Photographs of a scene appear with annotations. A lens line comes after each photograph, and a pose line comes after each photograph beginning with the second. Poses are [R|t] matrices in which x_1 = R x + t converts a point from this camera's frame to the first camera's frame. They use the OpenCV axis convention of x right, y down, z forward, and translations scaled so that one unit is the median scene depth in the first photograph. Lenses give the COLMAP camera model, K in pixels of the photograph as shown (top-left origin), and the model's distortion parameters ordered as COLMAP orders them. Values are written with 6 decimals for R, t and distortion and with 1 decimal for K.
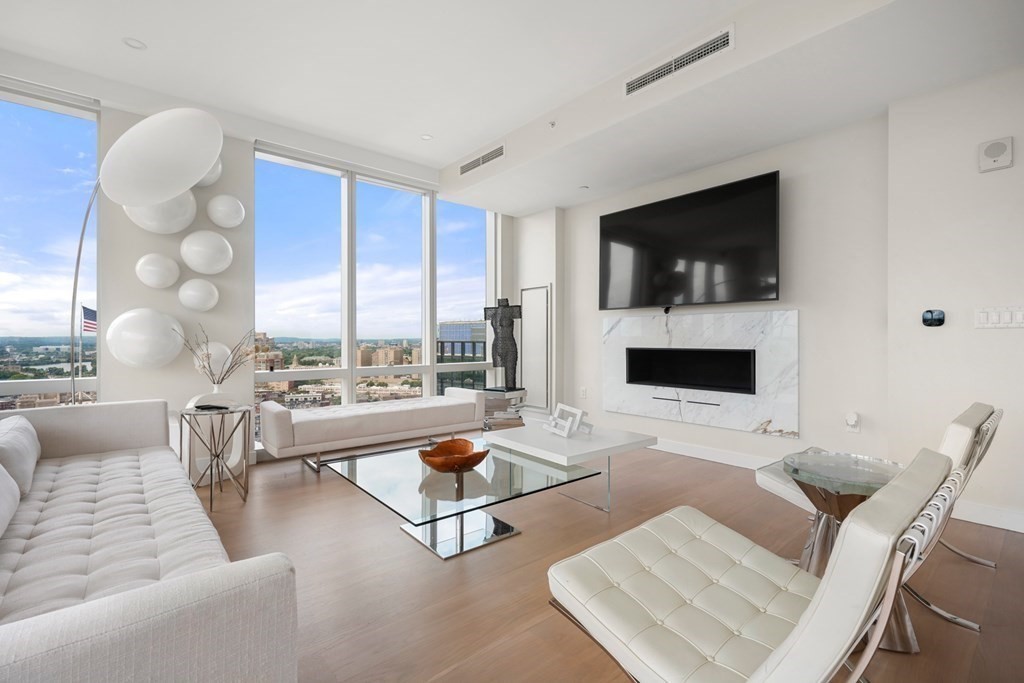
lens RADIAL K [[463.3, 0, 510.6], [0, 463.3, 341.8], [0, 0, 1]] dist [0.003042, -0.000919]
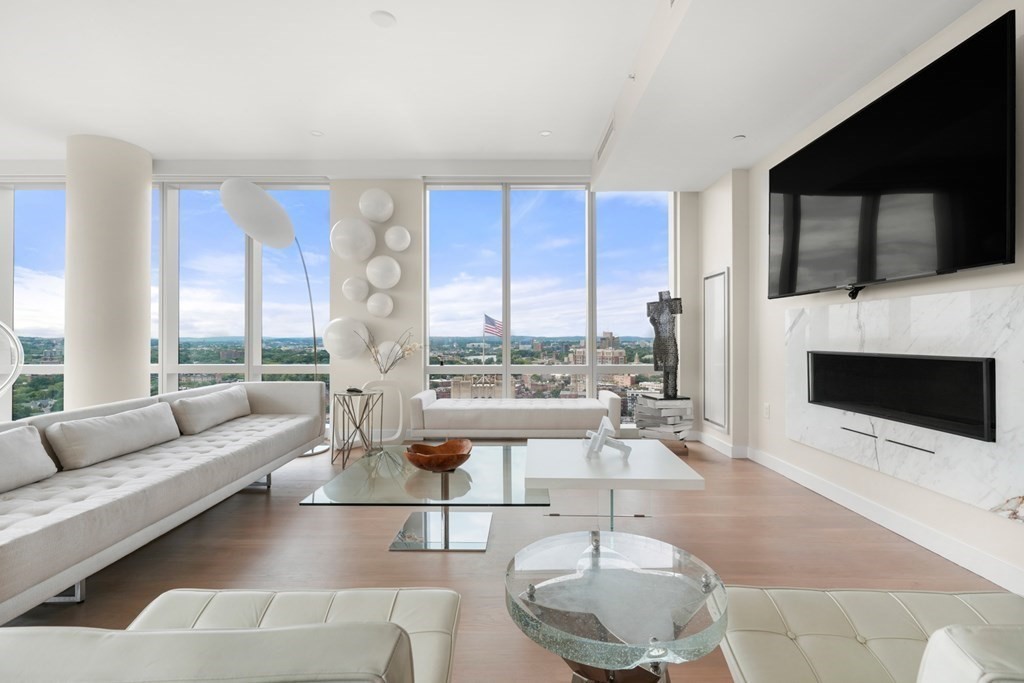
lens RADIAL K [[463.3, 0, 511.5], [0, 463.3, 335.9], [0, 0, 1]] dist [0.003042, -0.000919]
pose [[0.763196, -0.003208, -0.646159, 0.390744], [-0.003628, 0.999951, -0.009249, -0.001787], [0.646157, 0.009404, 0.763147, 0.200891]]
